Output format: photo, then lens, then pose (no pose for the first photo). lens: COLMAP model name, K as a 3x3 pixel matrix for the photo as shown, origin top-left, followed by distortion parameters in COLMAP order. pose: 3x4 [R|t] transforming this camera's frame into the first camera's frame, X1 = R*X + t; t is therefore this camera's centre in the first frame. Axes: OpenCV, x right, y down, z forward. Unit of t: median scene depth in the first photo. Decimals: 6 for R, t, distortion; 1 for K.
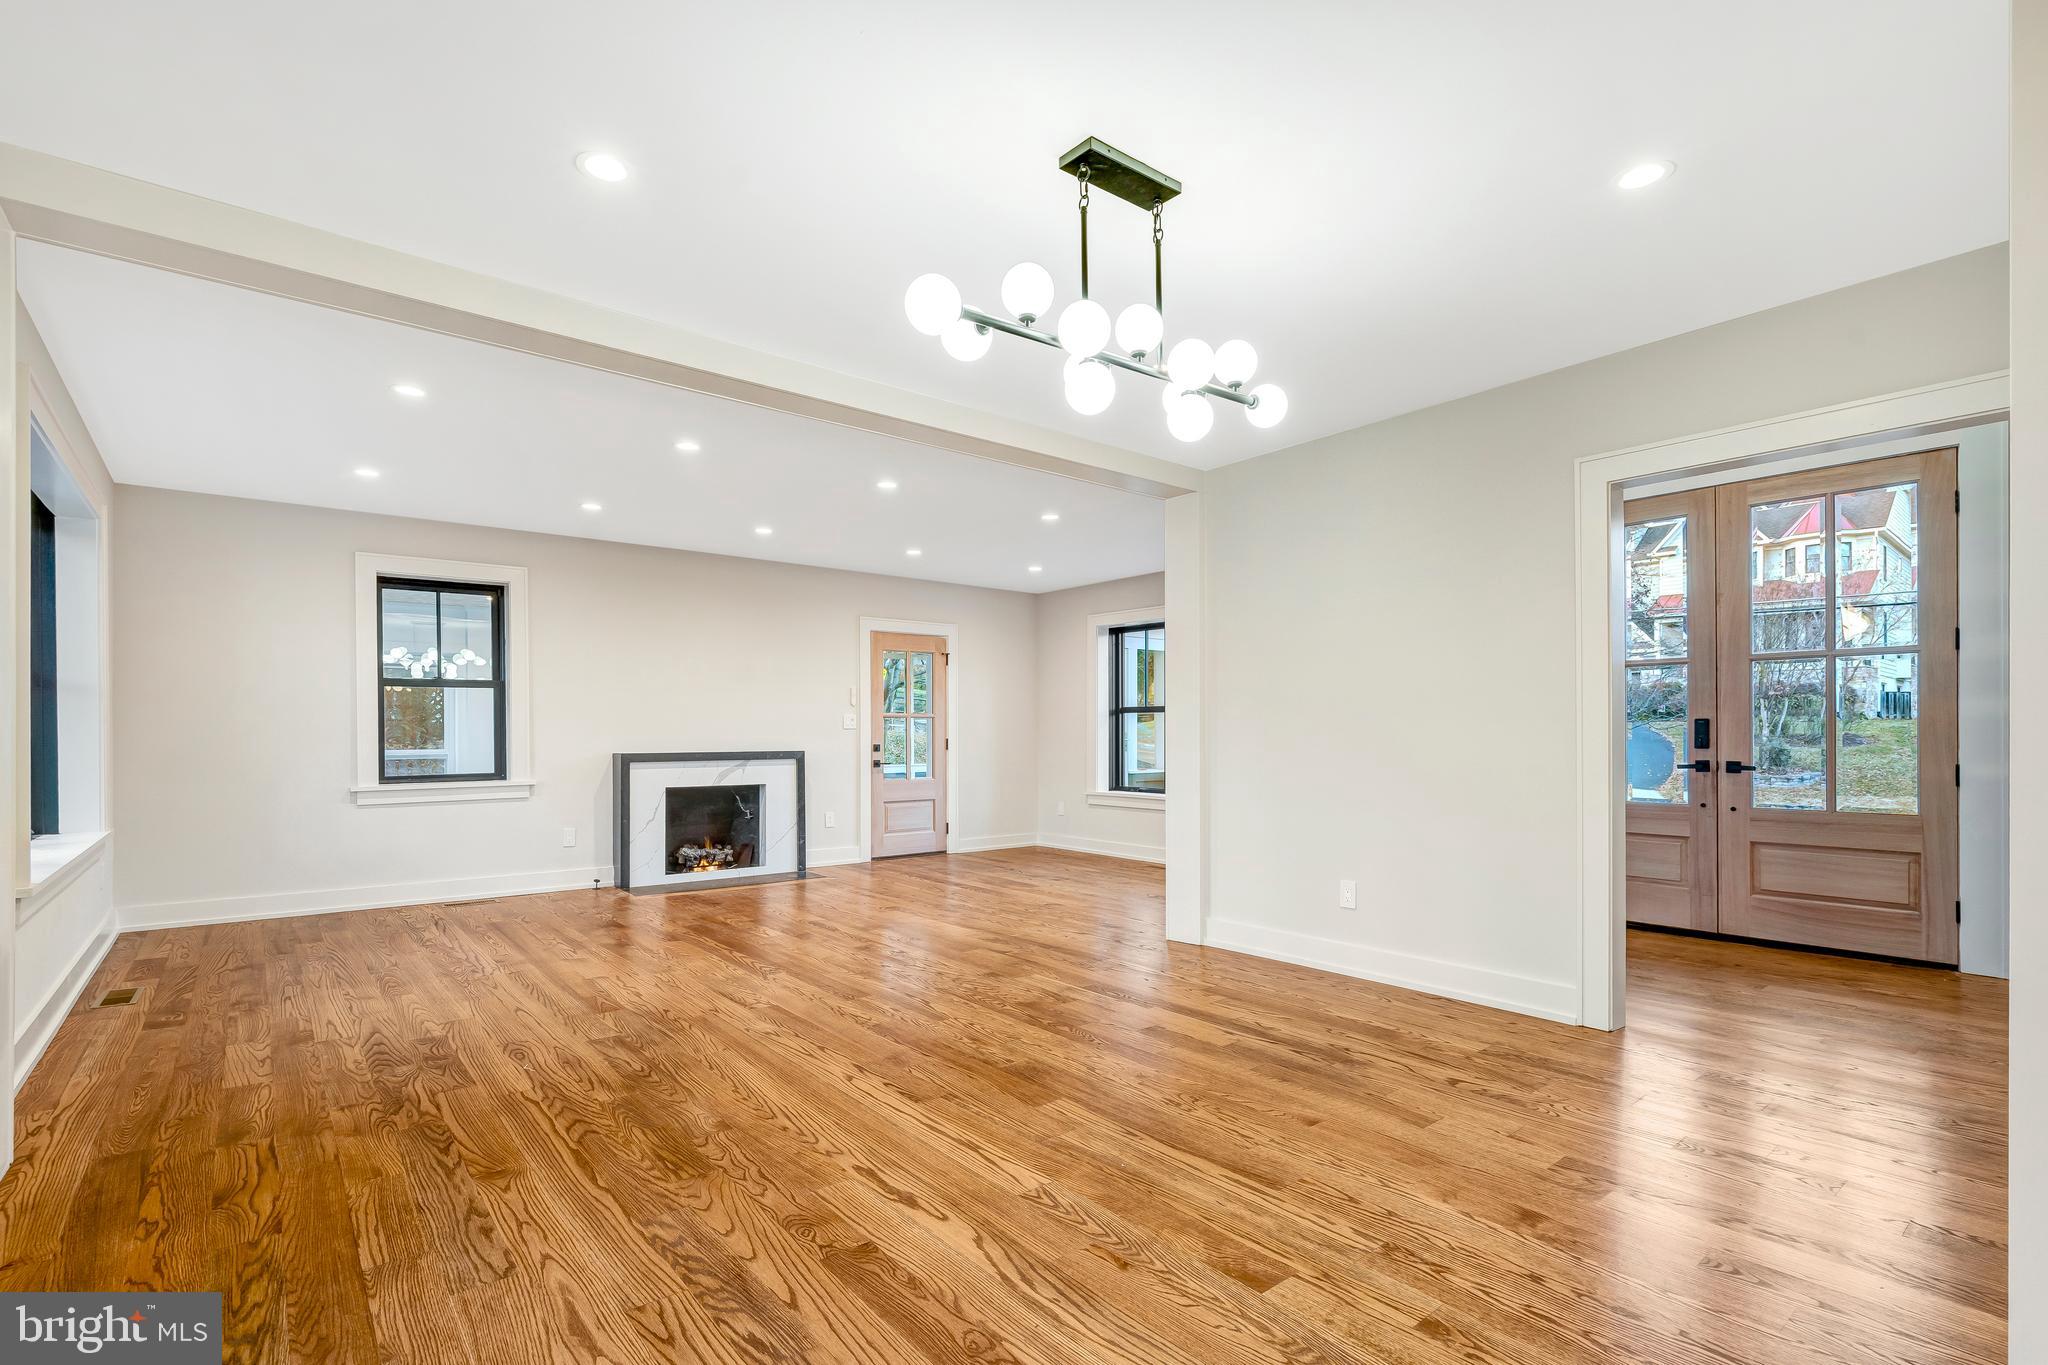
lens RADIAL K [[958.0, 0, 1009.2], [0, 958.0, 729.3], [0, 0, 1]] dist [-0.009998, 0.001736]
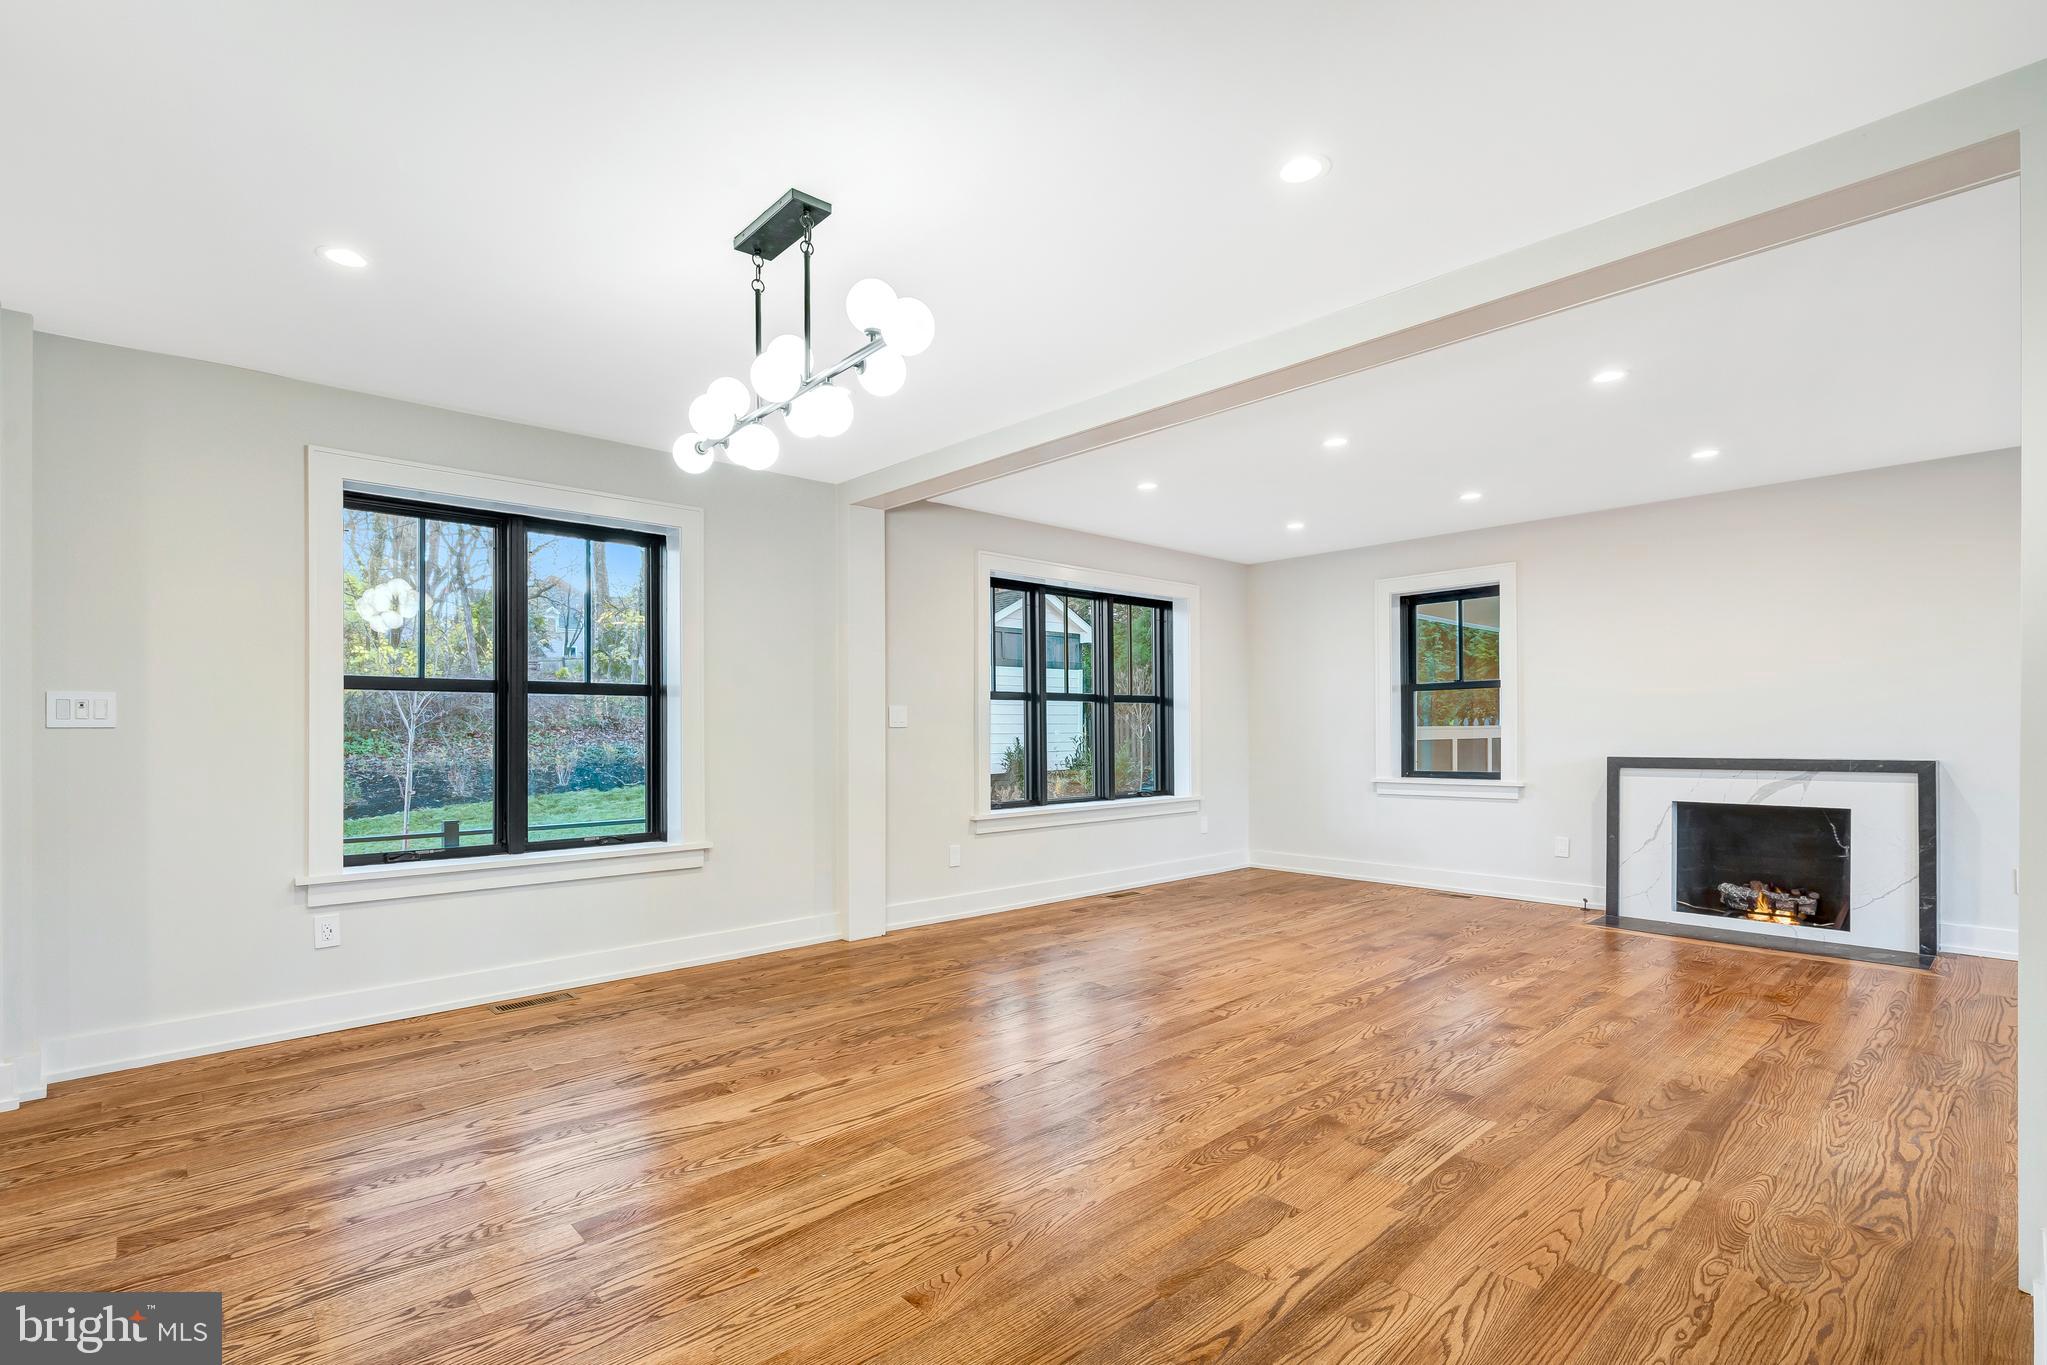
lens RADIAL K [[957.5, 0, 1006.7], [0, 957.5, 719.1], [0, 0, 1]] dist [-0.009998, 0.001736]
pose [[0.051939, -0.010849, -0.998591, 0.668776], [0.010847, 0.999888, -0.010299, -0.008959], [0.998591, -0.010297, 0.052050, 0.669158]]
